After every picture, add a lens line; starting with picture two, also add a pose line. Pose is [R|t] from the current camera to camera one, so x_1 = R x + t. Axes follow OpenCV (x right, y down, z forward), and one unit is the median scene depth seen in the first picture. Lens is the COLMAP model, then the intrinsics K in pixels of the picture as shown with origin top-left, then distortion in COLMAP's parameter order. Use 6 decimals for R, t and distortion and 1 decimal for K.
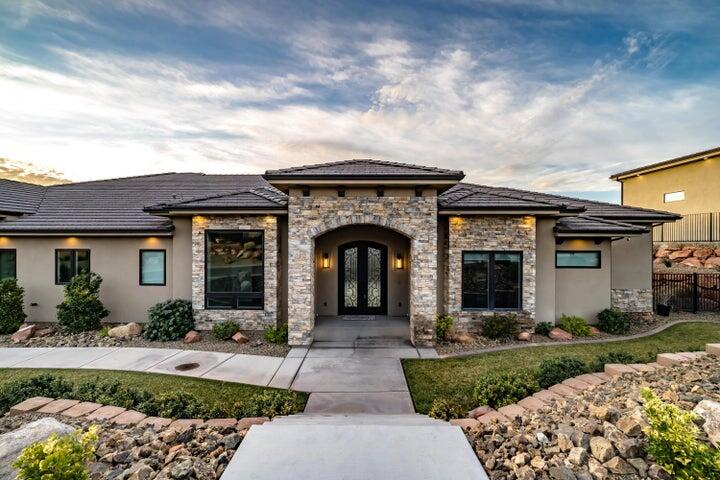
lens RADIAL K [[299.7, 0, 363.7], [0, 299.7, 242.1], [0, 0, 1]] dist [-0.002320, -0.000287]
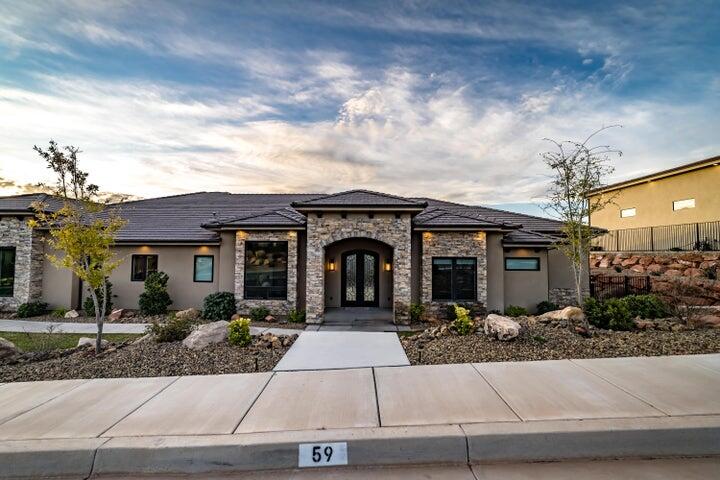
lens RADIAL K [[301.7, 0, 360.0], [0, 301.7, 240.0], [0, 0, 1]] dist [-0.002133, -0.000153]
pose [[0.999768, 0.002818, -0.021349, 0.028740], [-0.003602, 0.999317, -0.036767, 0.003598], [0.021231, 0.036836, 0.999096, -0.380645]]
